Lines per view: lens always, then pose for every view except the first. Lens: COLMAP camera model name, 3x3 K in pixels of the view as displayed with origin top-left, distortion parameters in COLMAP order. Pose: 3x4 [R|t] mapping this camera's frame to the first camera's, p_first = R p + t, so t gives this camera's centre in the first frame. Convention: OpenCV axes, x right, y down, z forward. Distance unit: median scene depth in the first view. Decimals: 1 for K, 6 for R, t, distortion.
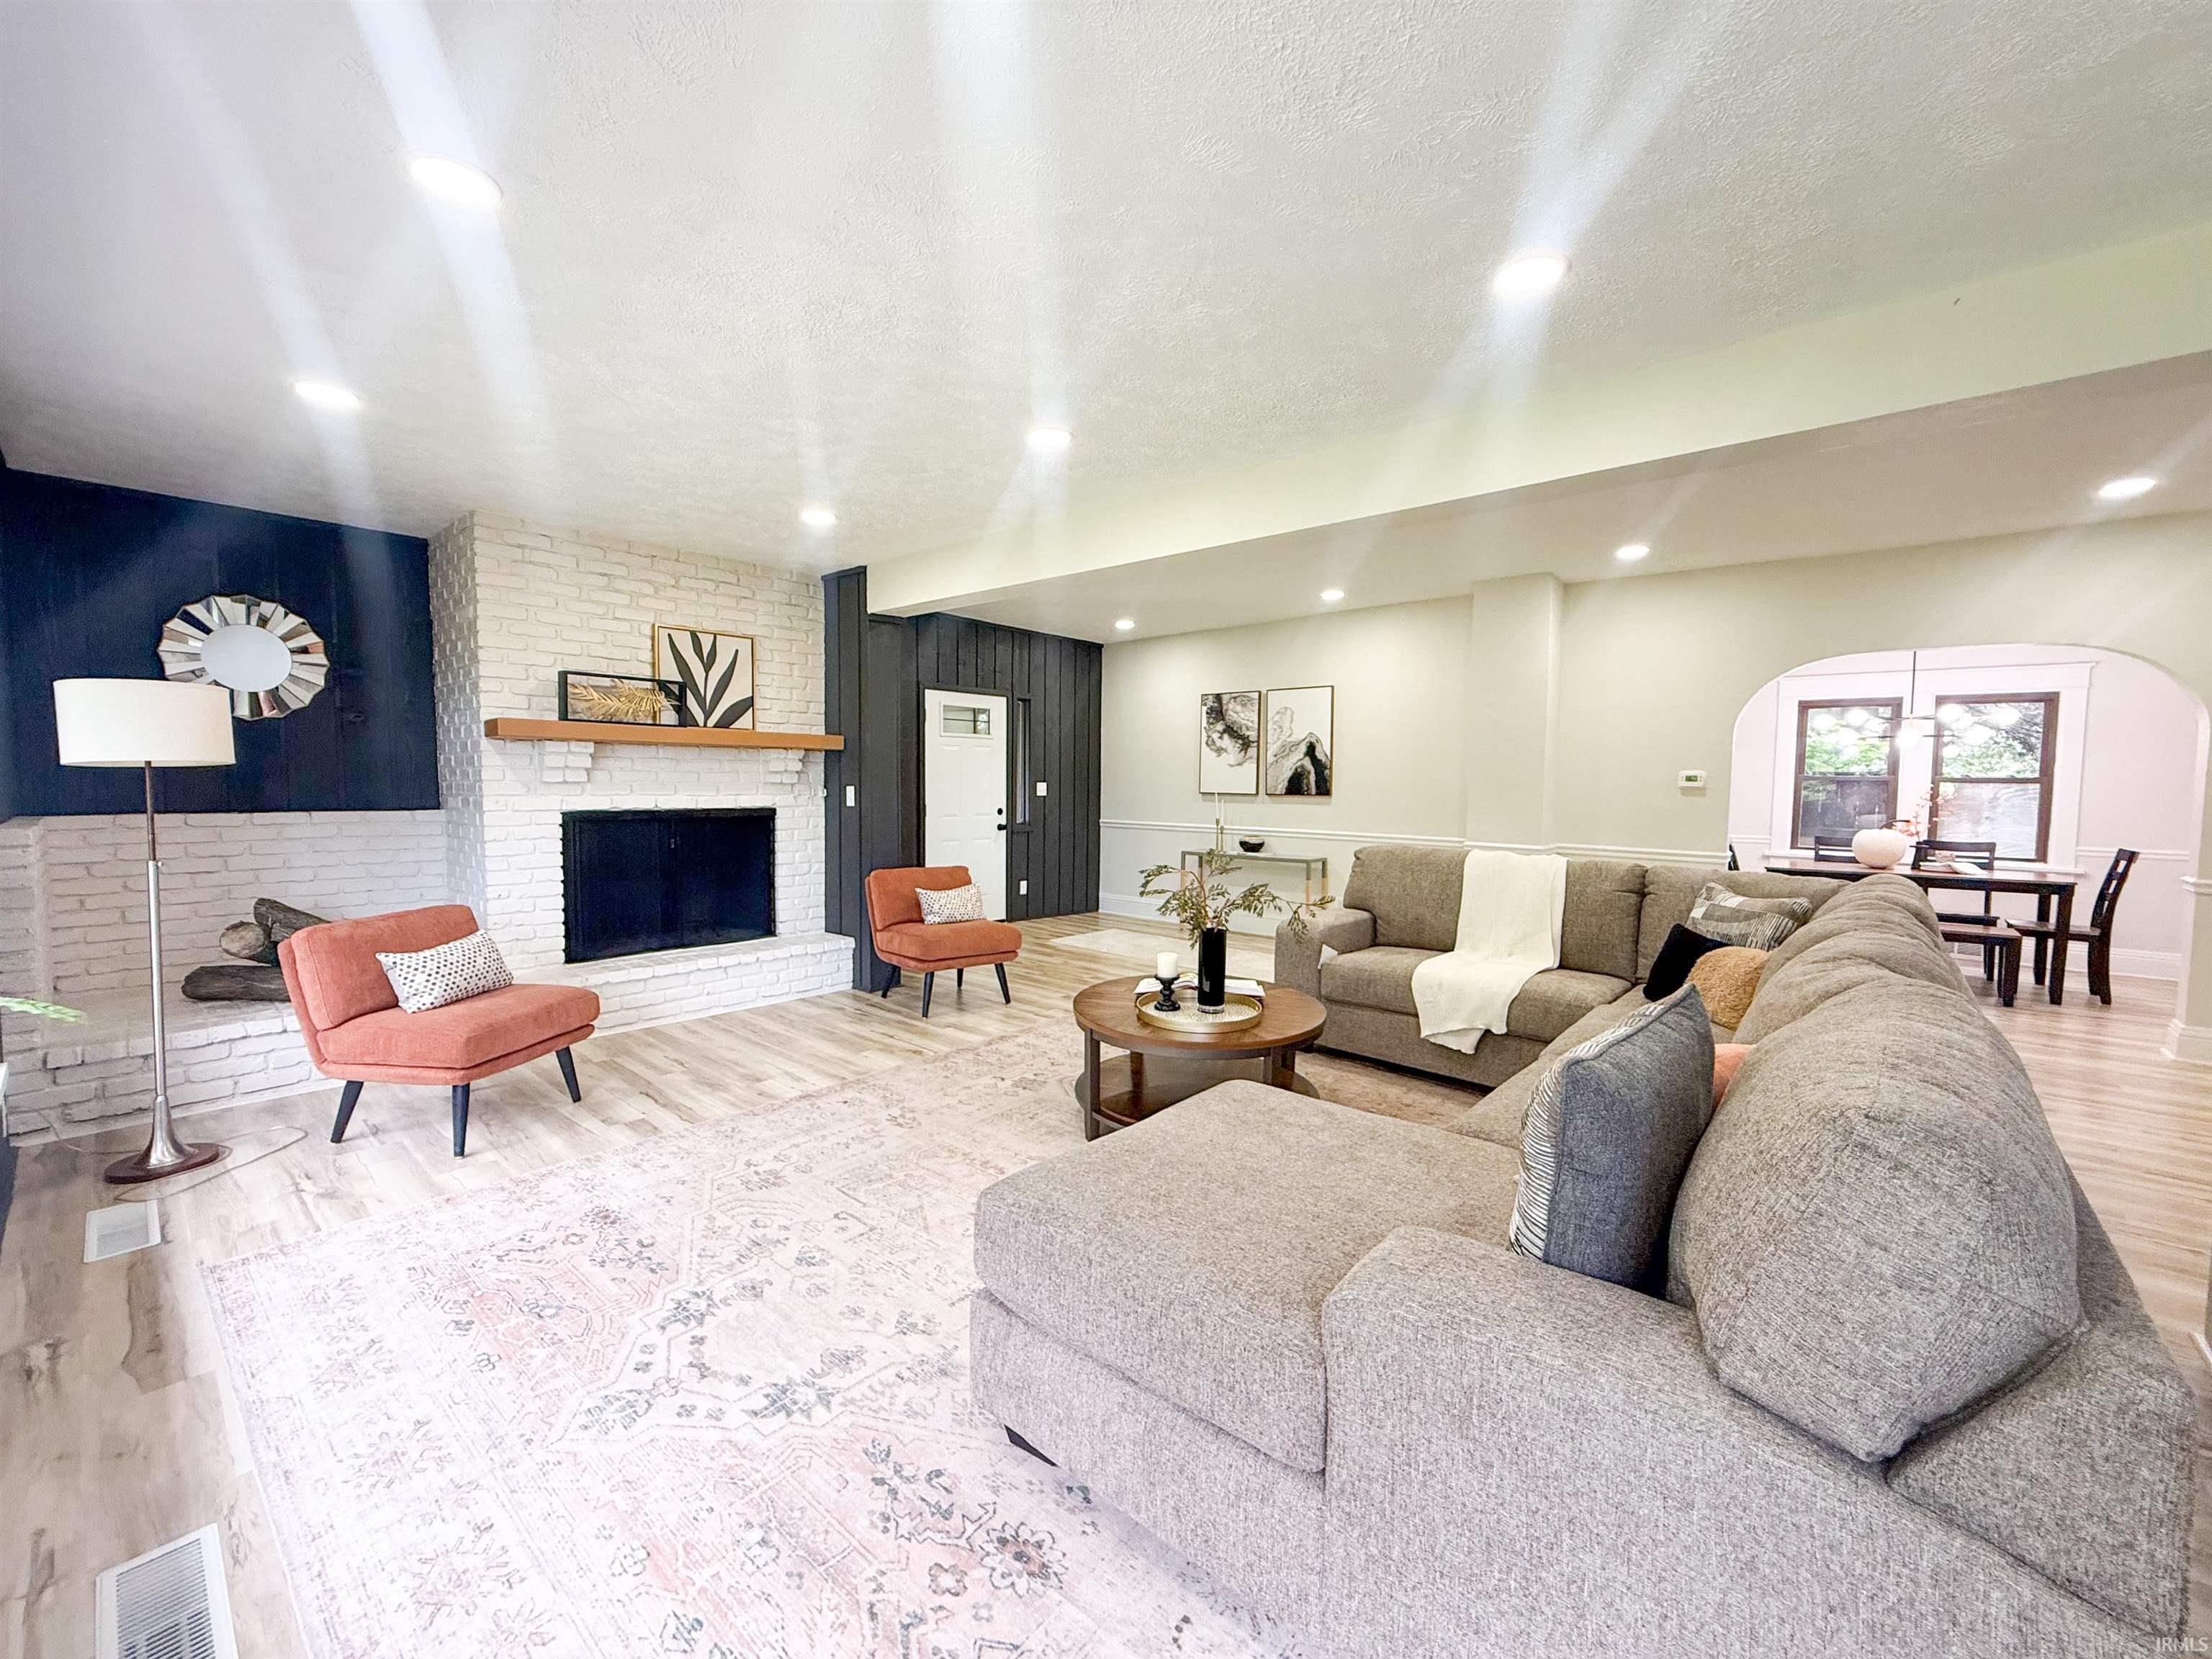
lens RADIAL K [[879.7, 0, 1104.8], [0, 879.7, 827.6], [0, 0, 1]] dist [-0.000307, 0.000310]
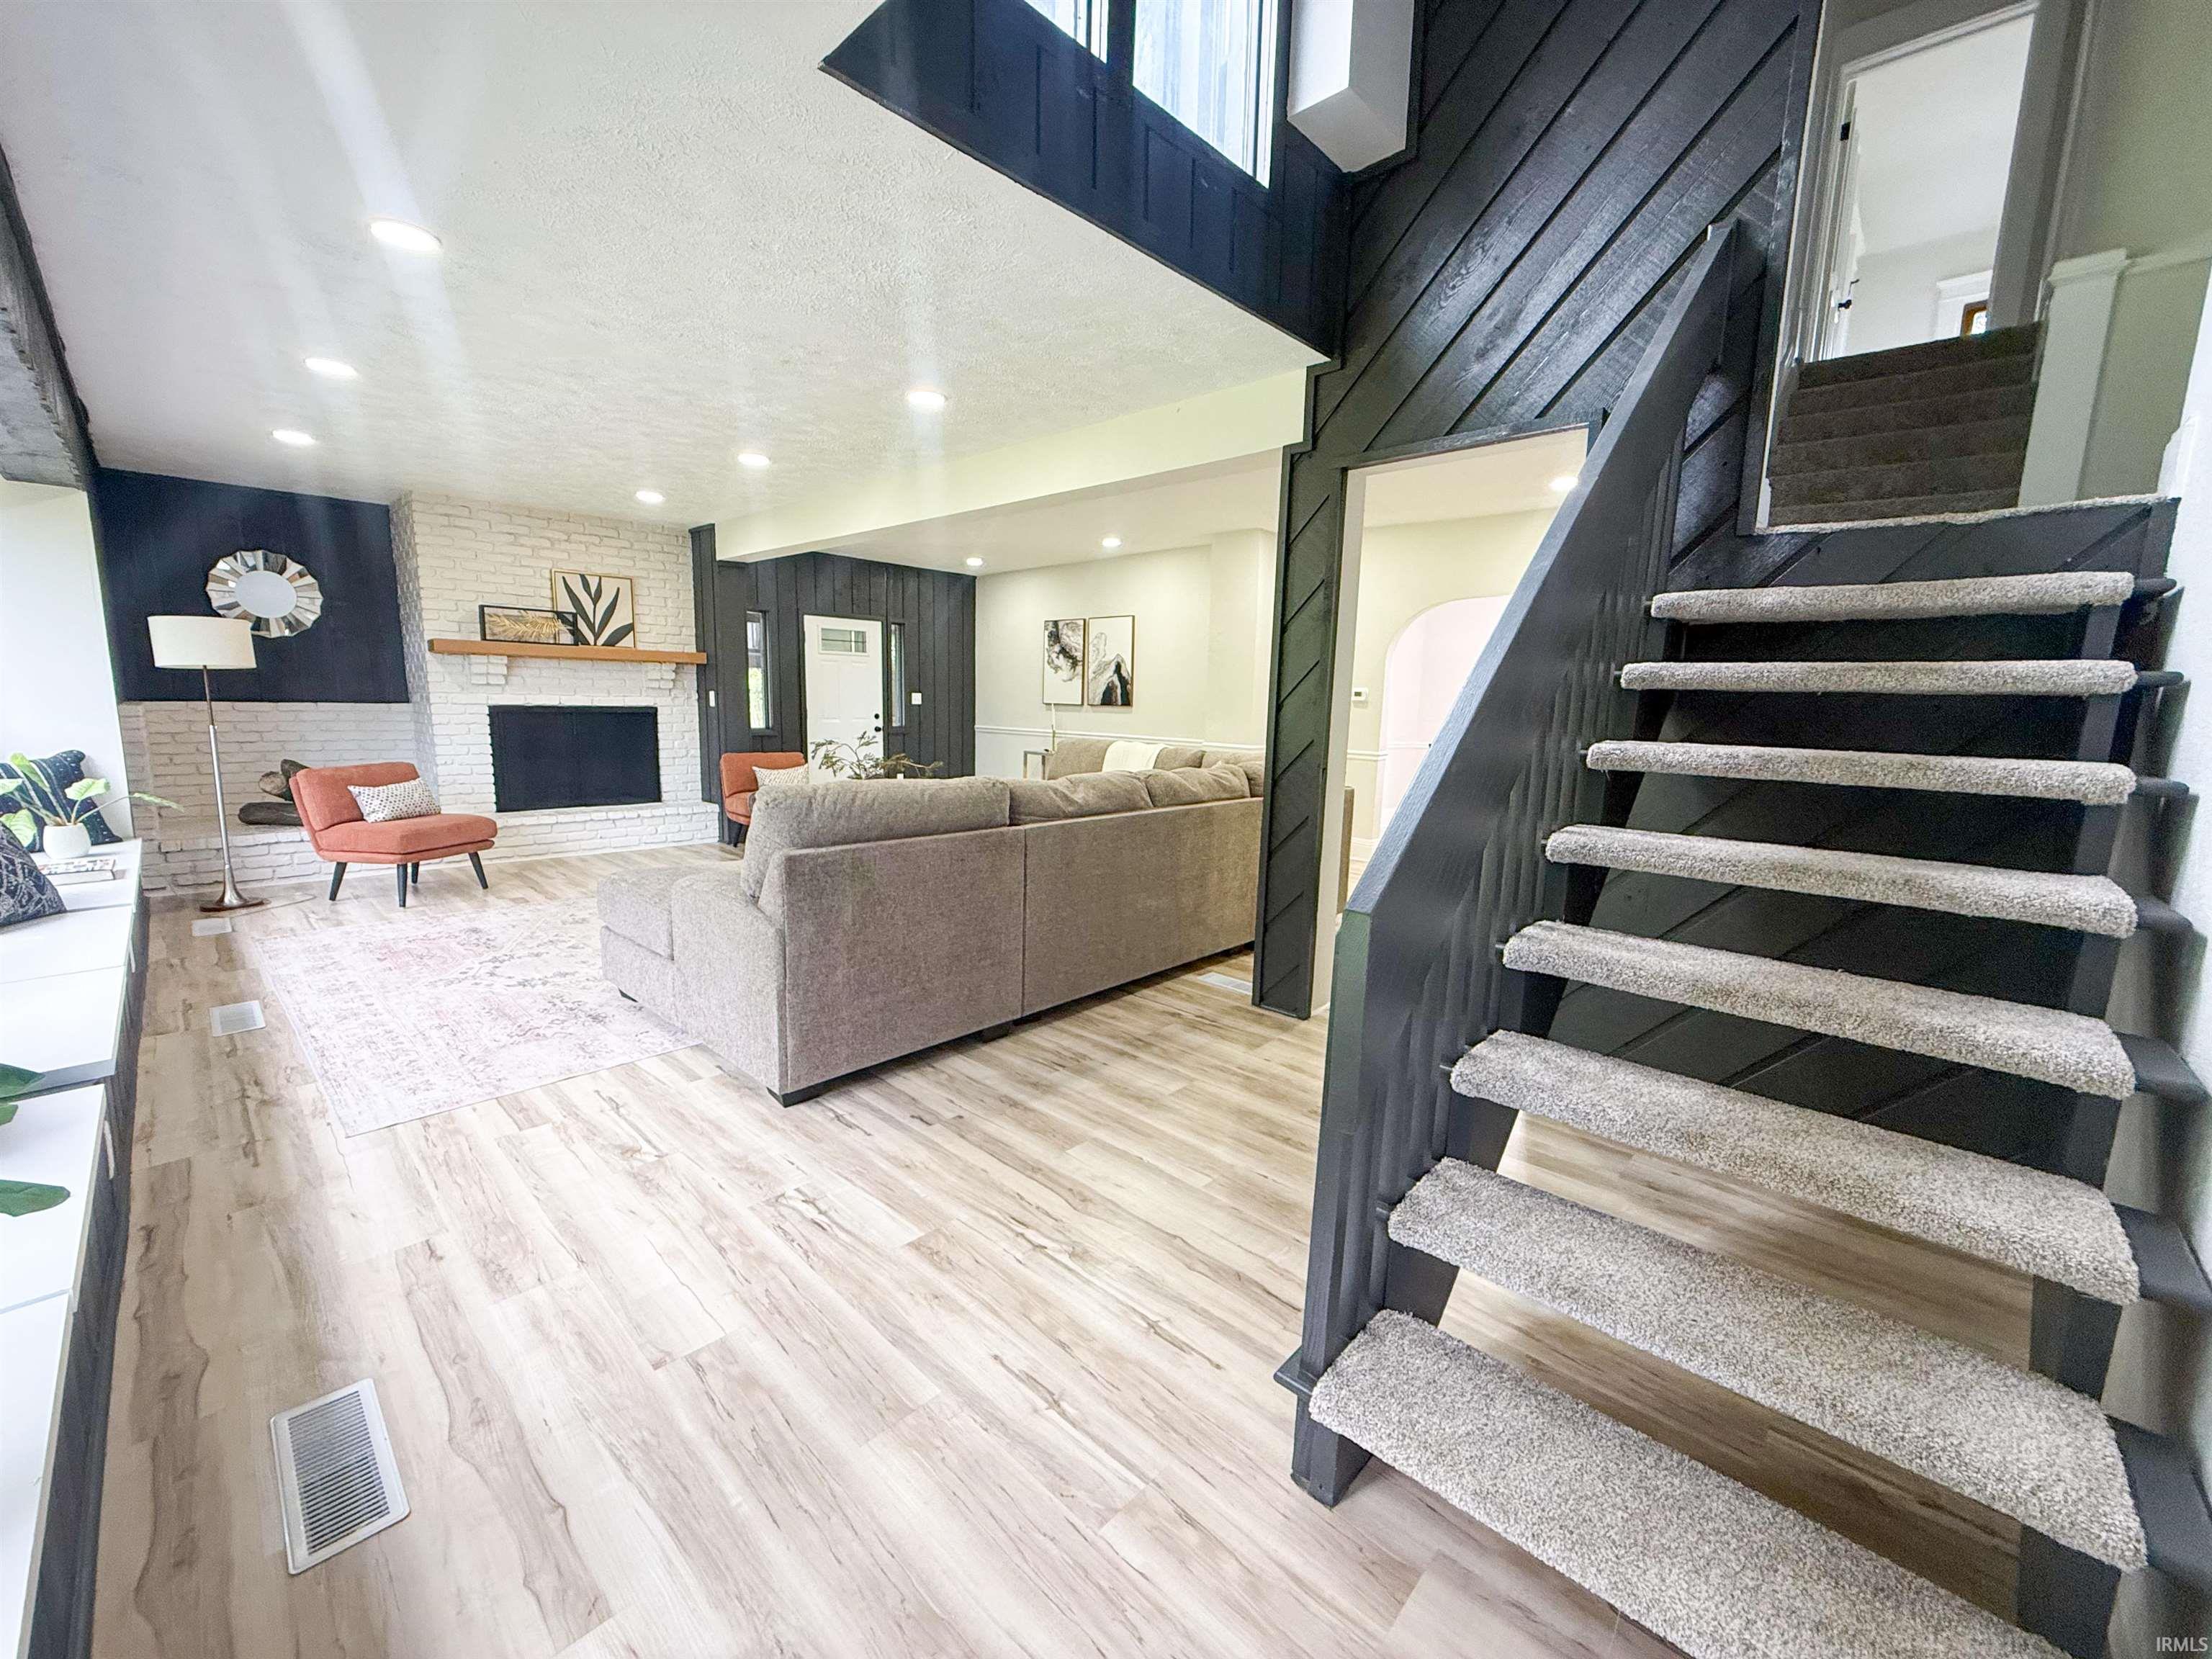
lens RADIAL K [[879.7, 0, 1103.3], [0, 879.7, 828.1], [0, 0, 1]] dist [-0.000307, 0.000310]
pose [[0.999099, 0.018559, -0.038159, 0.433250], [-0.014978, 0.995639, 0.092077, 0.033591], [0.039701, -0.091422, 0.995020, -0.392832]]
